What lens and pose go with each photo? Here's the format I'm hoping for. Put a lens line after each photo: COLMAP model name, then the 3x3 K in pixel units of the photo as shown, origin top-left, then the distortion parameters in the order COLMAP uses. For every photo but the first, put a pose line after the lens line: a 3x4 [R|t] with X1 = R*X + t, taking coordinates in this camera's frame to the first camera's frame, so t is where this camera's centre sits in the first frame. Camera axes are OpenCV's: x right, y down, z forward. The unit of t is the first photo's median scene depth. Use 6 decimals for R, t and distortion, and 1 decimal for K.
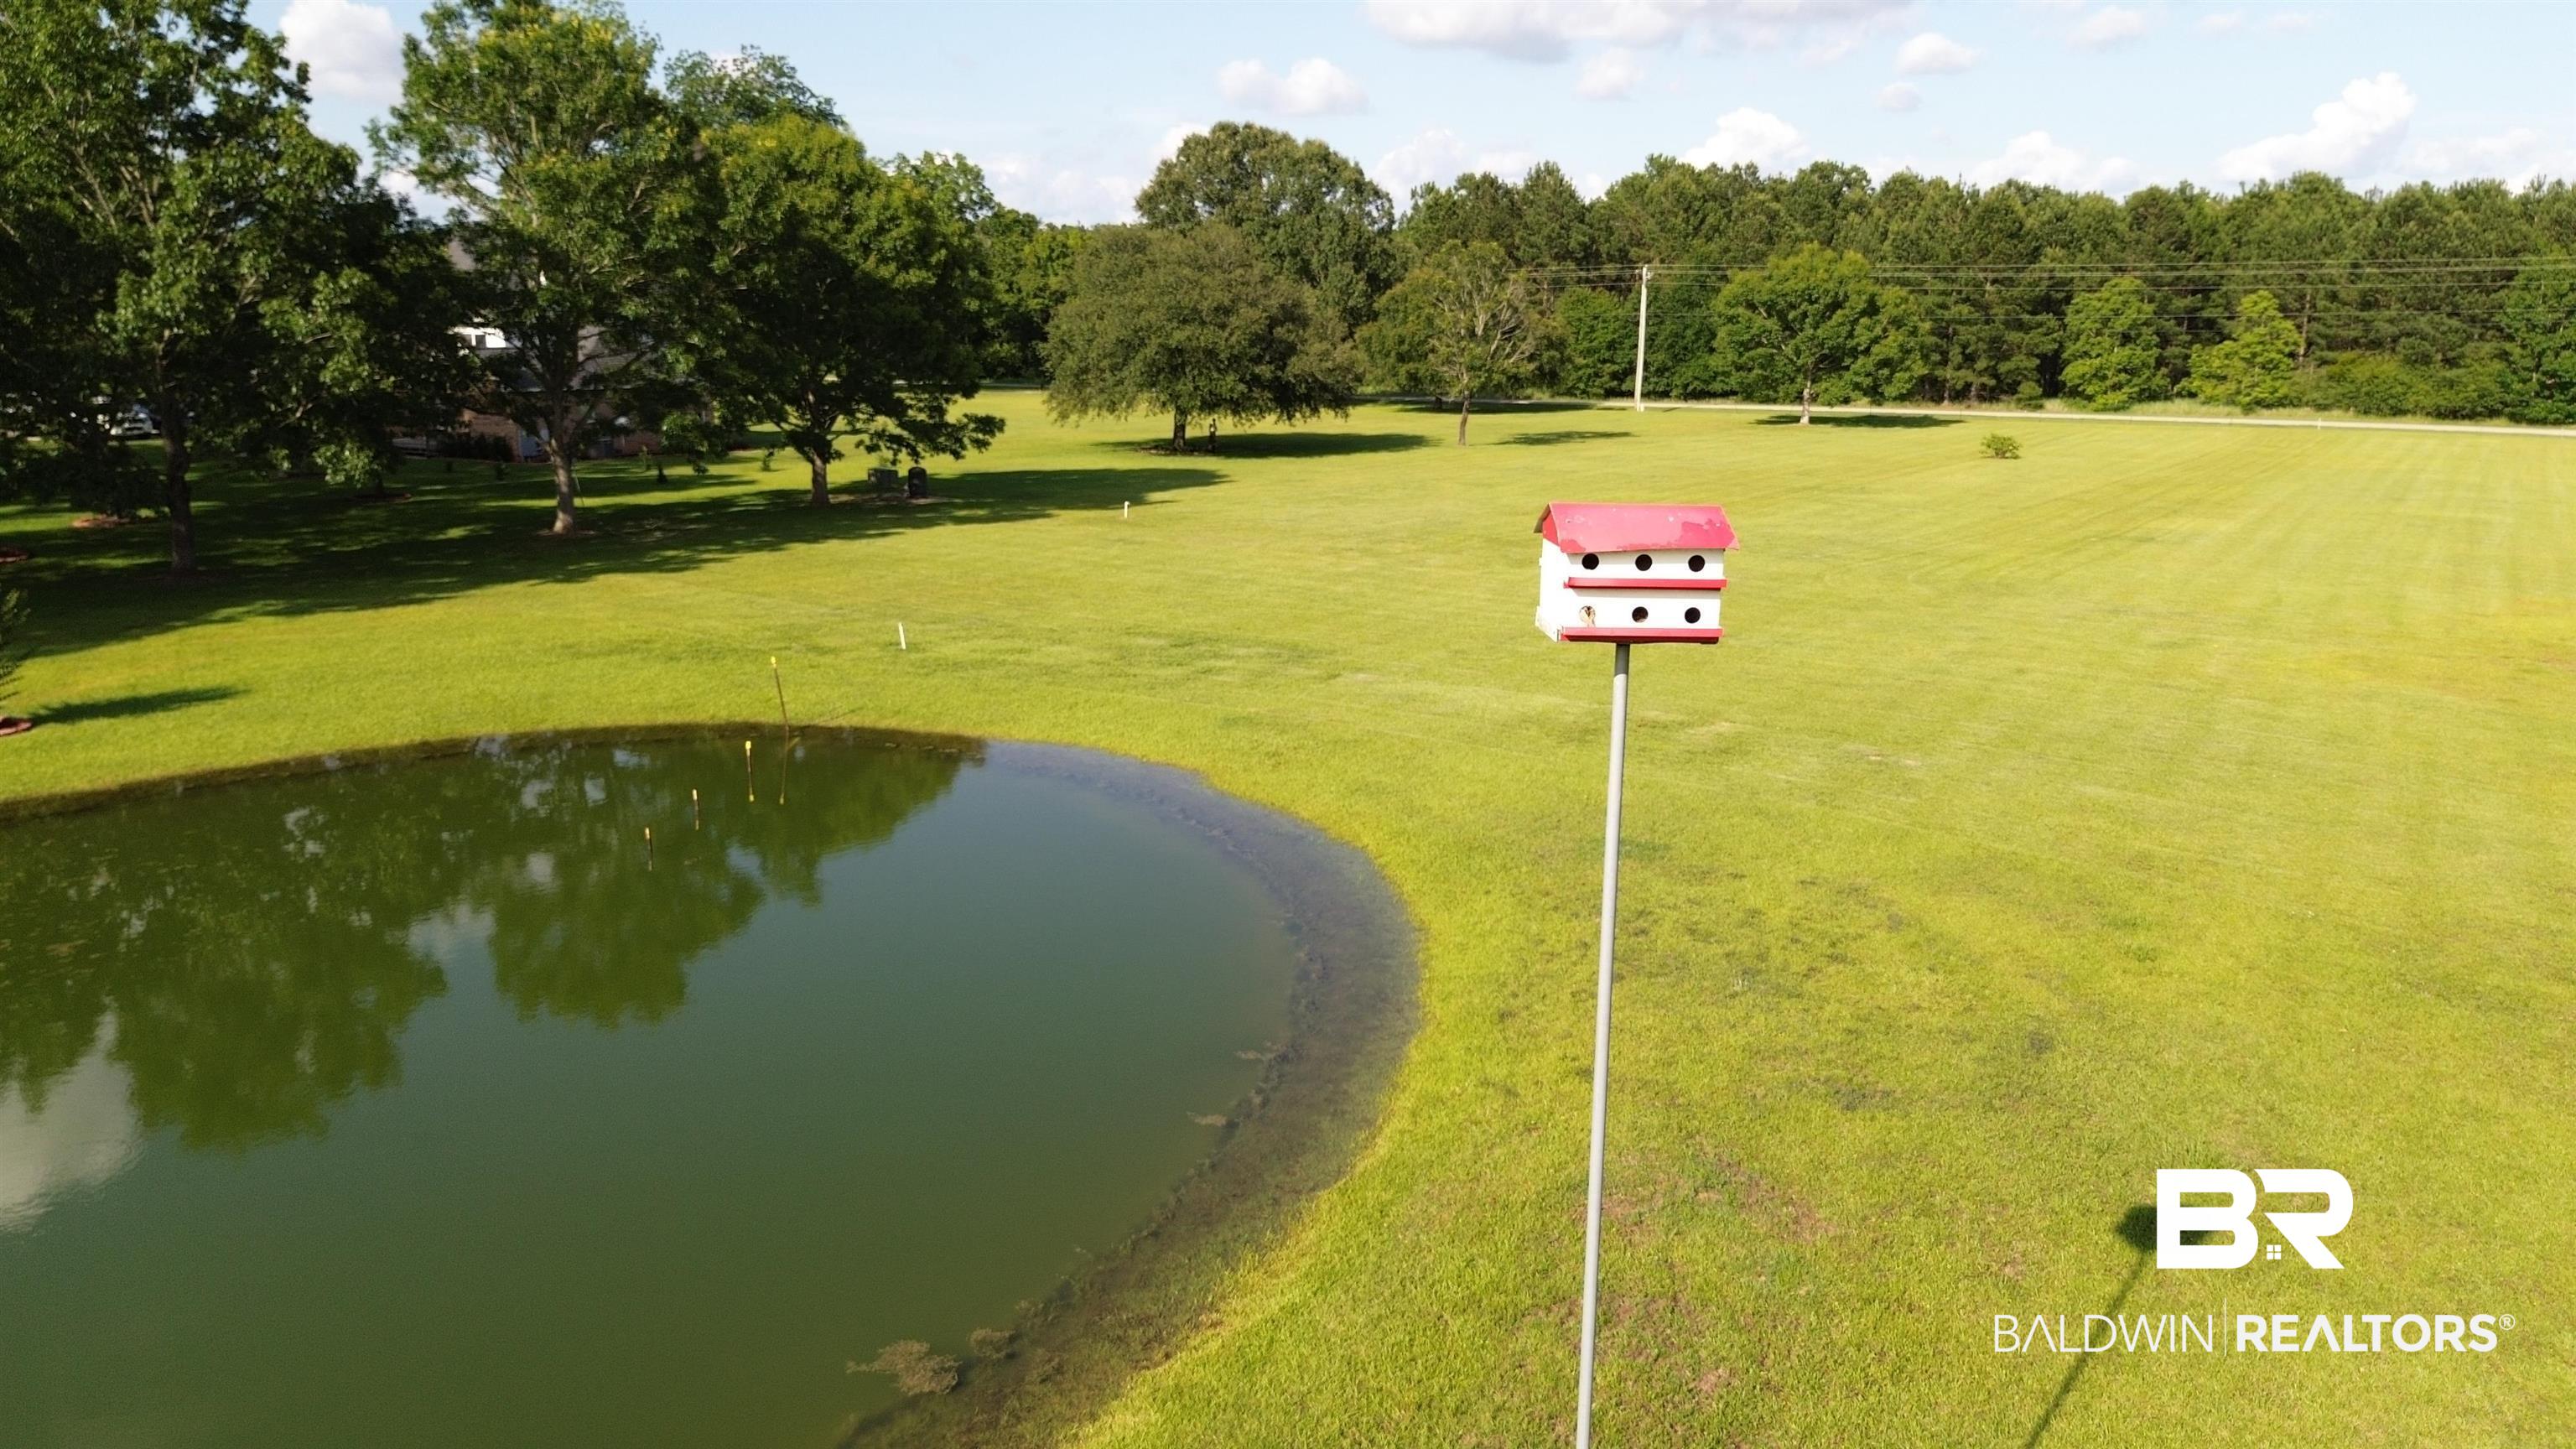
lens RADIAL K [[1809.5, 0, 1288.0], [0, 1809.5, 724.5], [0, 0, 1]] dist [0.078396, -0.094909]
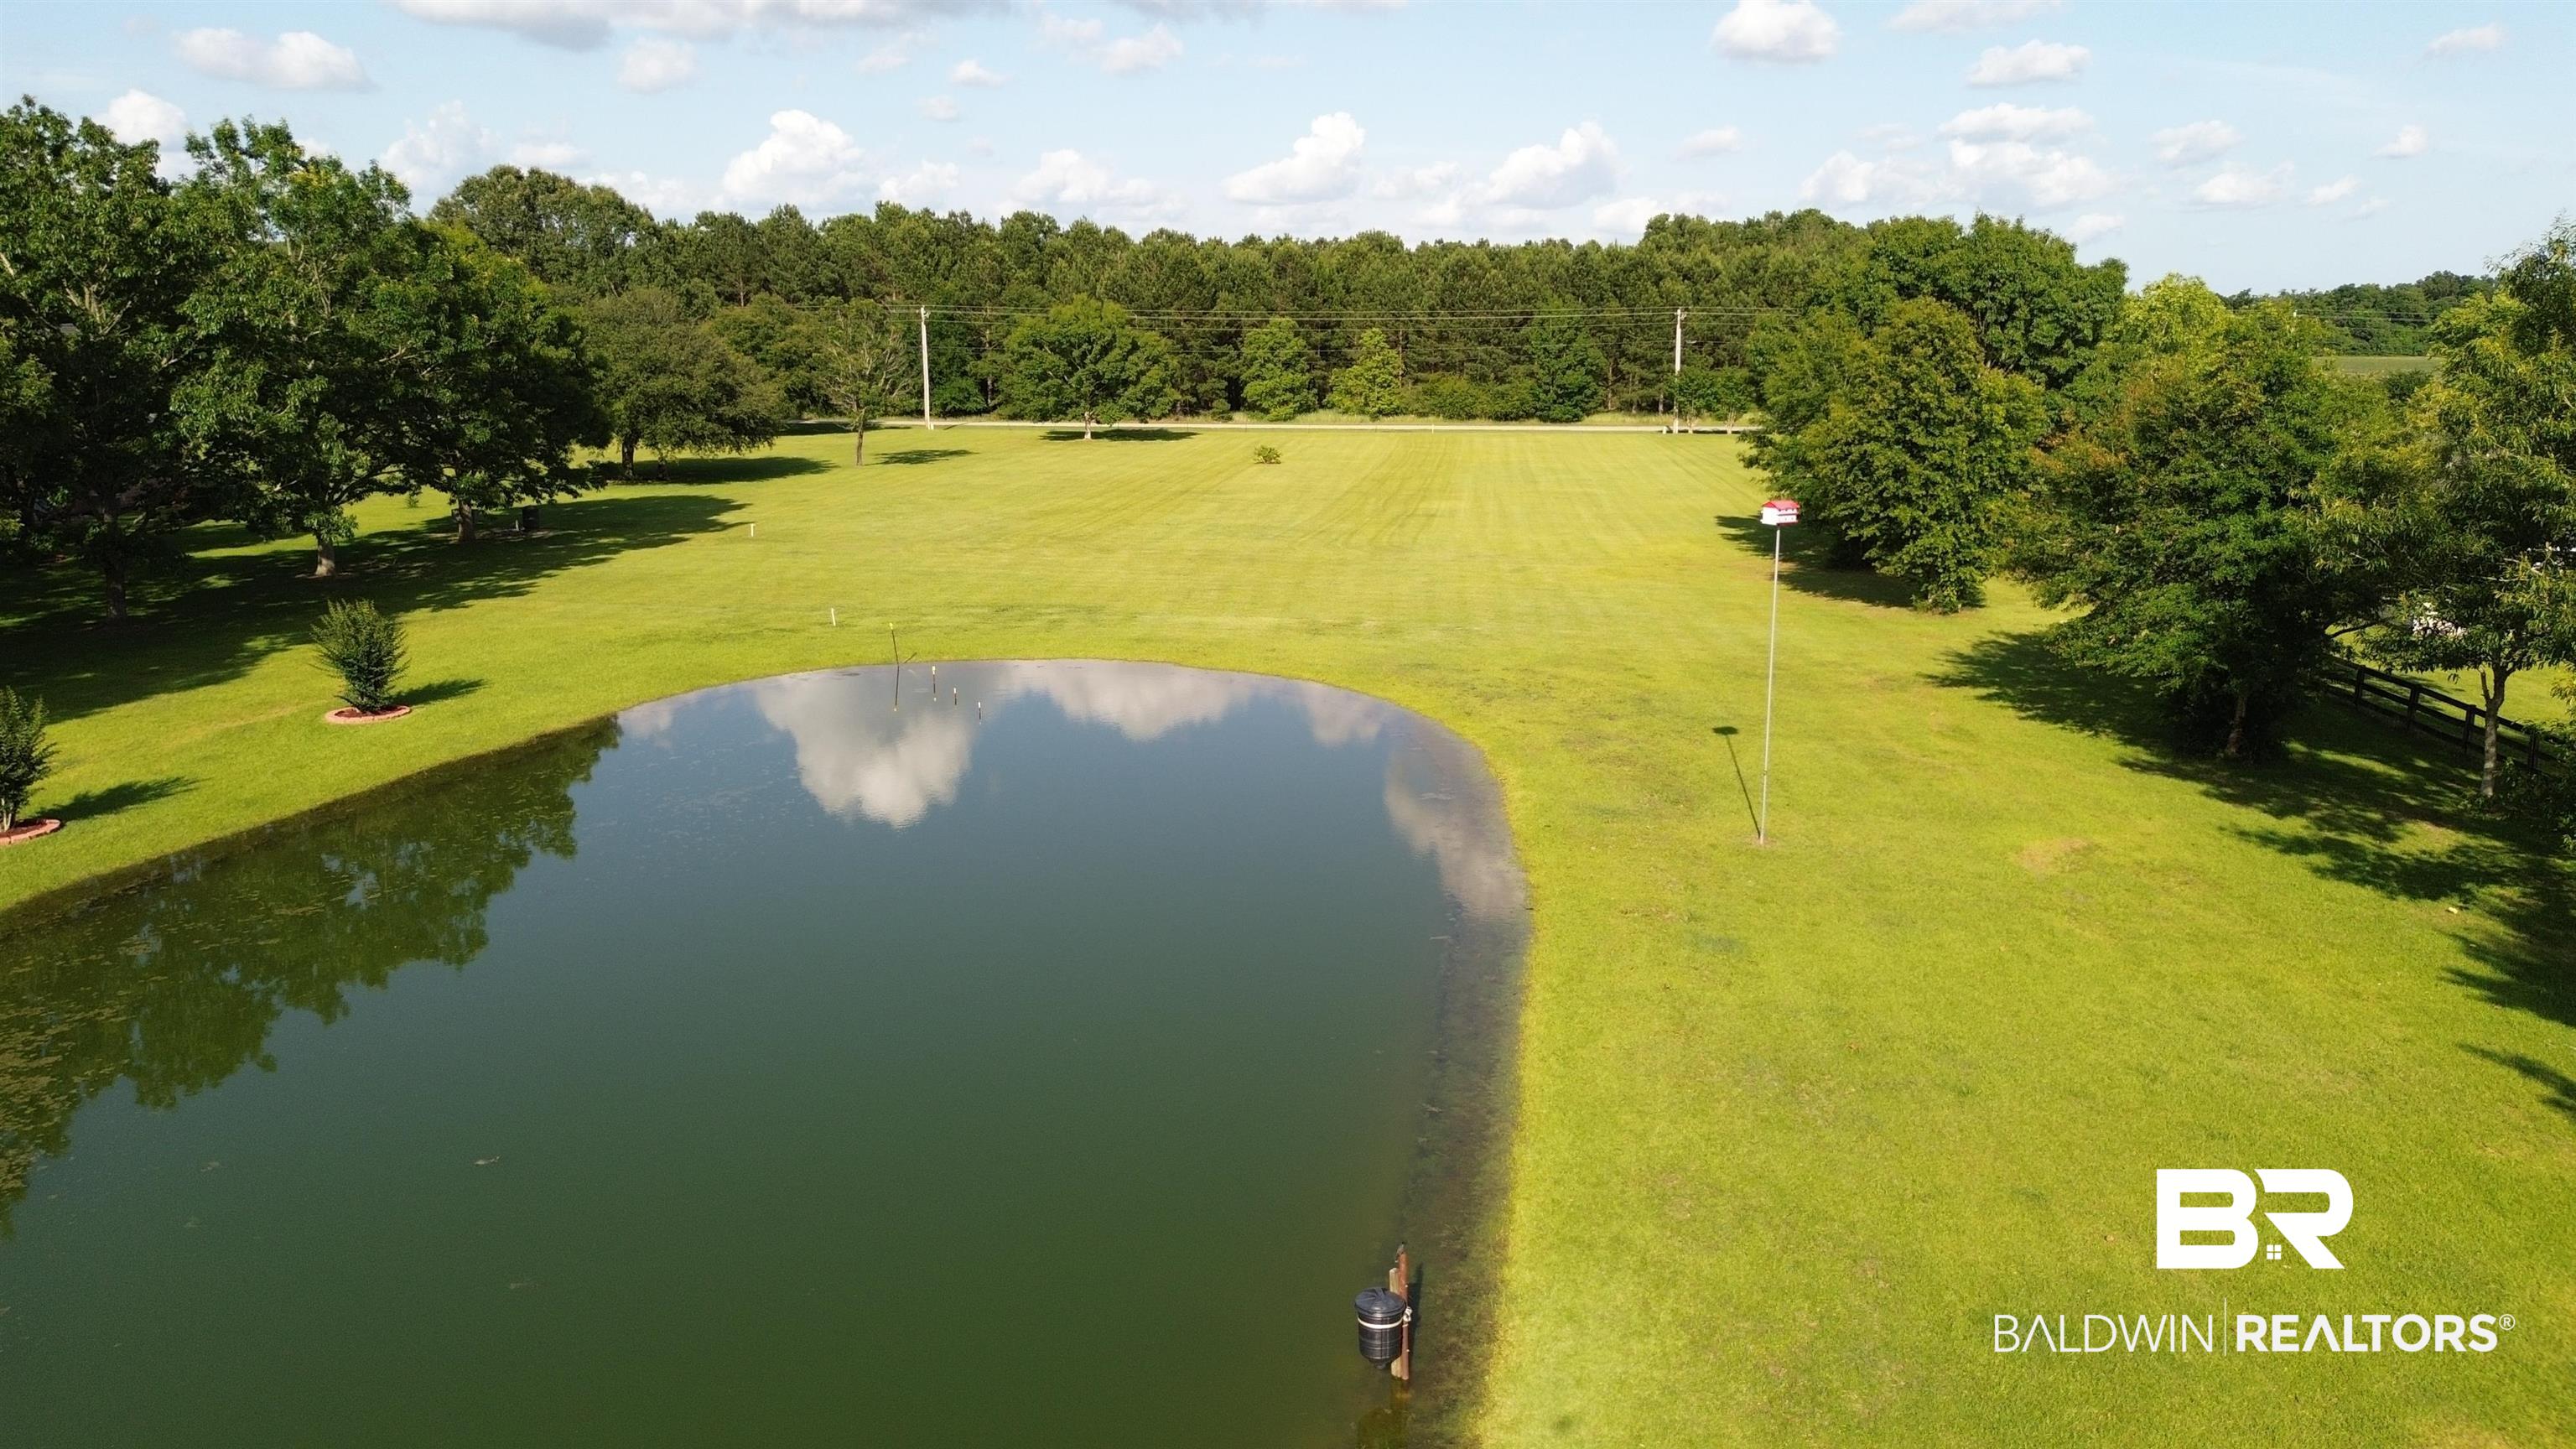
lens RADIAL K [[1804.3, 0, 1288.0], [0, 1804.3, 724.5], [0, 0, 1]] dist [0.070819, -0.078501]
pose [[0.884131, -0.106491, 0.454941, -0.154877], [0.106805, 0.993963, 0.025100, 0.010986], [-0.454868, 0.026398, 0.890168, -0.136619]]
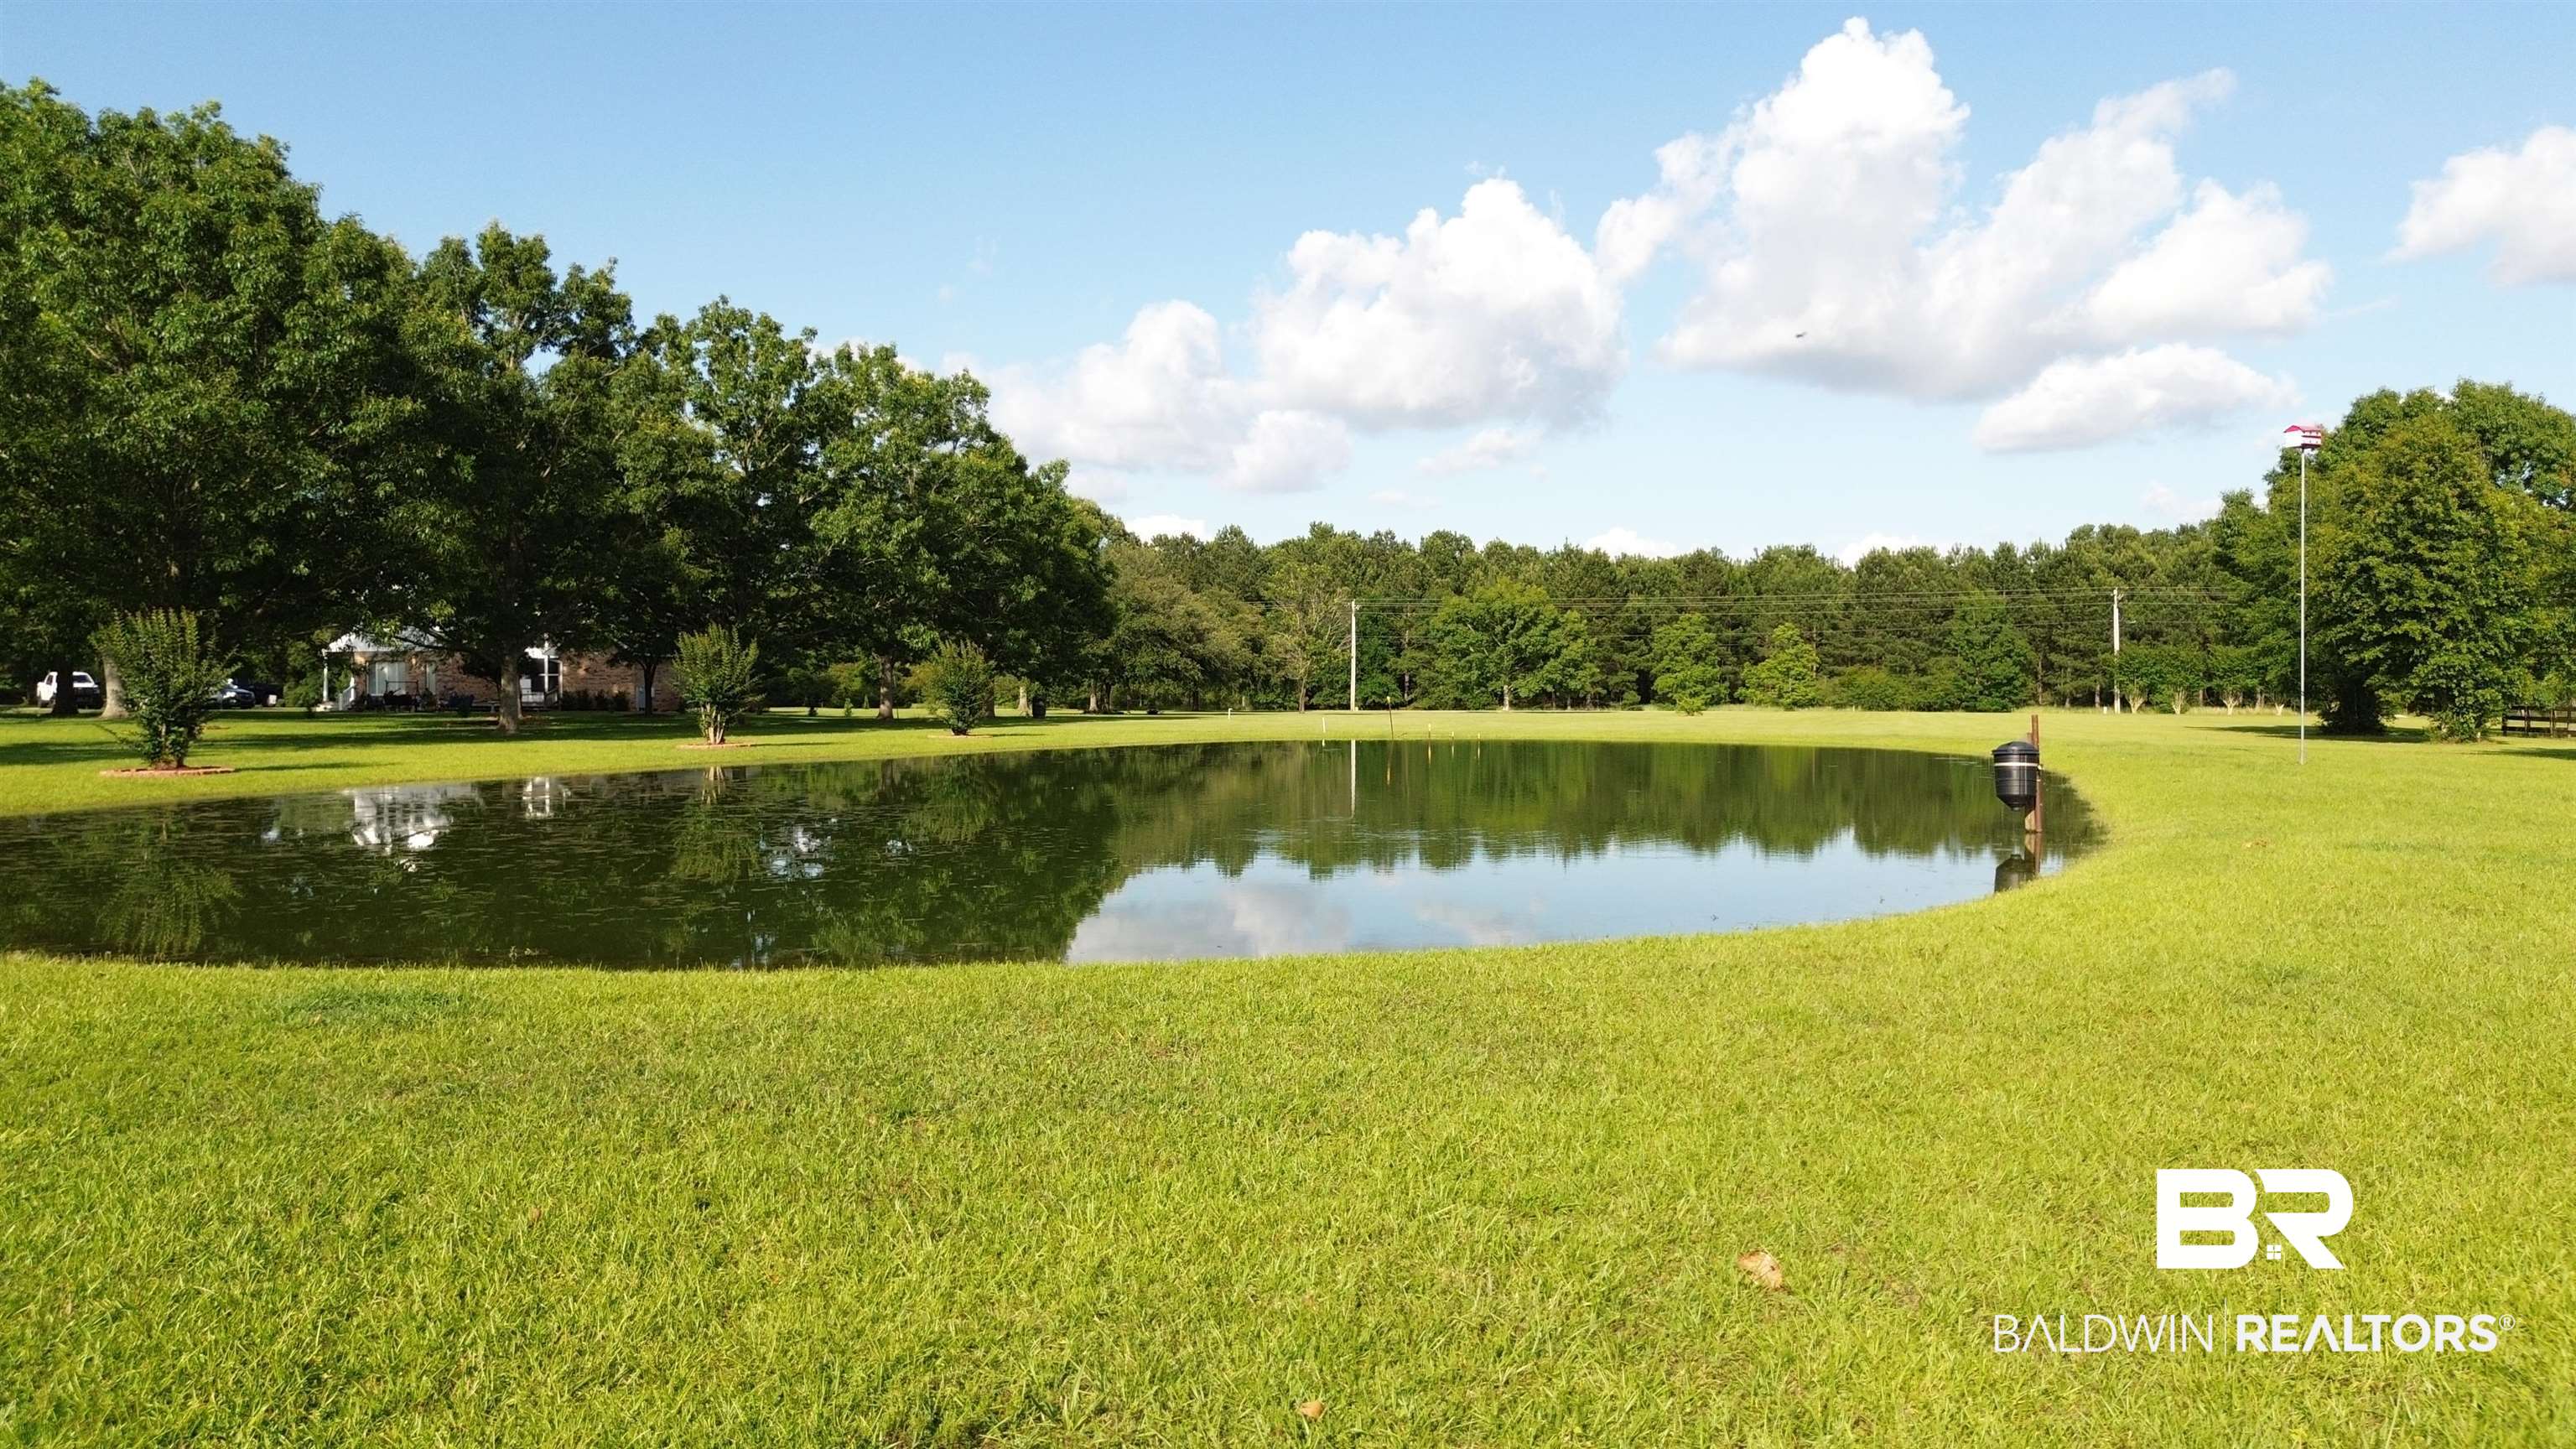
lens RADIAL K [[1804.3, 0, 1288.0], [0, 1804.3, 724.5], [0, 0, 1]] dist [0.070819, -0.078501]
pose [[0.962031, -0.010152, 0.272750, -0.187483], [0.065321, 0.978832, -0.193961, 0.071712], [-0.265007, 0.204413, 0.942330, -0.145051]]
